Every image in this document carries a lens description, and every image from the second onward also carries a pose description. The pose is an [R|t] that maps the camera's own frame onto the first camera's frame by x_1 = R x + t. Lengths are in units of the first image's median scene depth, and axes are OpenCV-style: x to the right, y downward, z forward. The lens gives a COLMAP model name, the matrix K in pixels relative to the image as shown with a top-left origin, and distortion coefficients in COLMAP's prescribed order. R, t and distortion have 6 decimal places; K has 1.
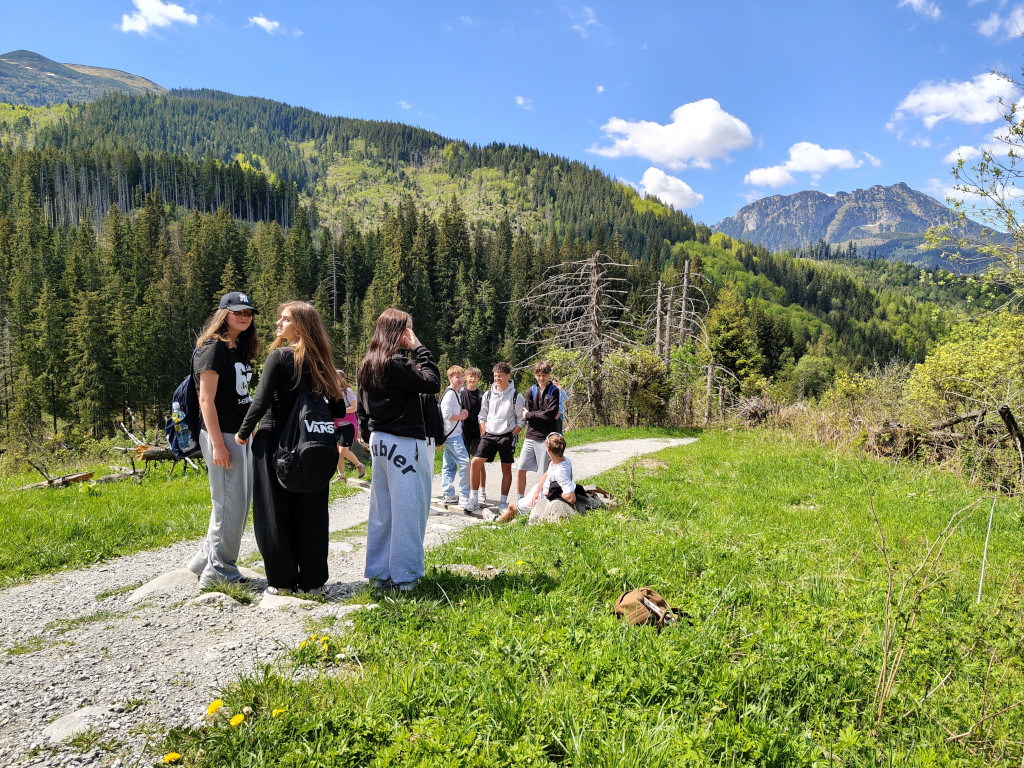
lens RADIAL K [[719.9, 0, 508.5], [0, 719.9, 376.1], [0, 0, 1]] dist [0.007800, 0.022490]
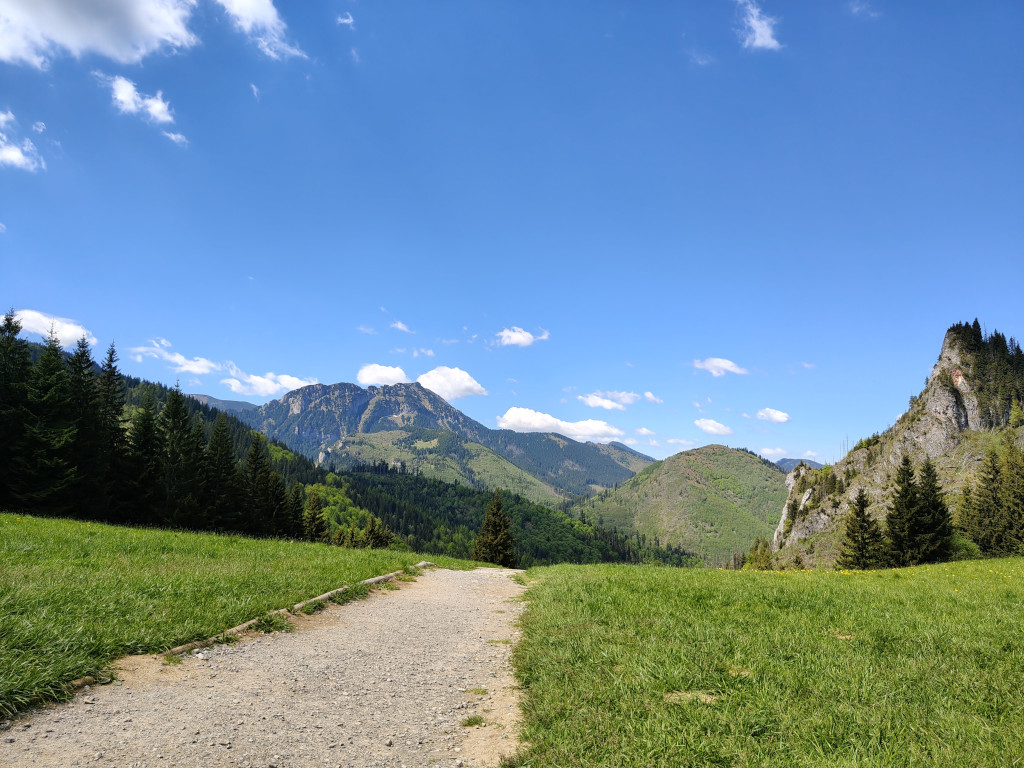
lens RADIAL K [[719.9, 0, 519.1], [0, 719.9, 385.1], [0, 0, 1]] dist [0.007800, 0.022490]
pose [[0.801909, 0.082617, 0.591707, -0.410306], [0.048234, 0.978207, -0.201951, -0.110049], [-0.595496, 0.190487, 0.780448, -0.541774]]
